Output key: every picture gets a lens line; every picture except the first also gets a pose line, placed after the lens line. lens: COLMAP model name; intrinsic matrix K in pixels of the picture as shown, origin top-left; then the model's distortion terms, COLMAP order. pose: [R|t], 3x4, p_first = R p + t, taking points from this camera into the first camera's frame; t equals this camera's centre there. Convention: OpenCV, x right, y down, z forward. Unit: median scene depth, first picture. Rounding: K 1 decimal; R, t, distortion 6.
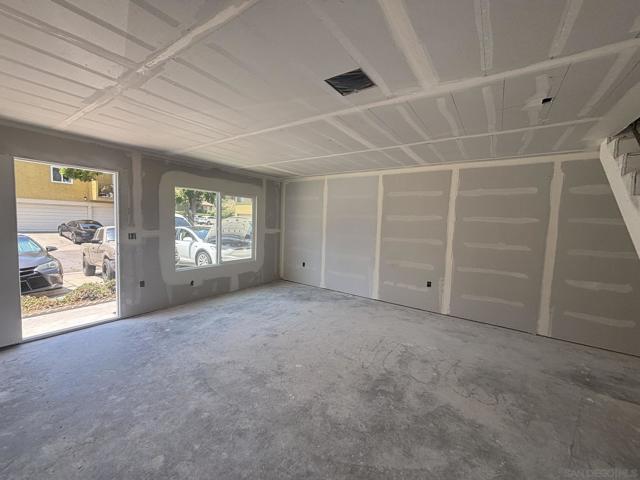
lens RADIAL K [[258.1, 0, 319.0], [0, 258.1, 238.8], [0, 0, 1]] dist [0.000658, 0.000127]
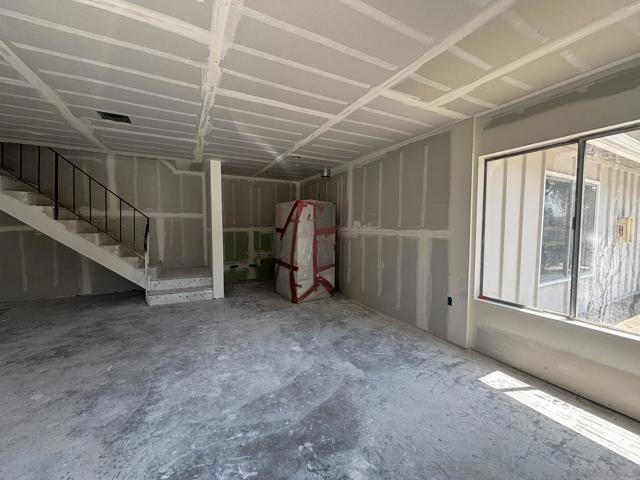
lens RADIAL K [[258.1, 0, 319.8], [0, 258.1, 238.7], [0, 0, 1]] dist [0.000658, 0.000127]
pose [[-0.887717, -0.063486, 0.455992, -0.851396], [-0.001419, 0.990819, 0.135184, -0.048357], [-0.460388, 0.119358, -0.879657, 0.935865]]
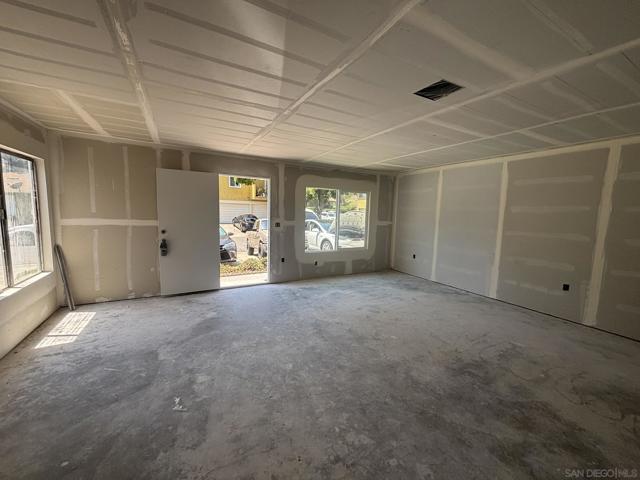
lens RADIAL K [[258.1, 0, 319.3], [0, 258.1, 238.2], [0, 0, 1]] dist [0.000658, 0.000127]
pose [[0.895240, 0.037038, -0.444041, 0.092711], [-0.028356, 0.999255, 0.026180, 0.020529], [0.444680, -0.010846, 0.895624, -0.138716]]
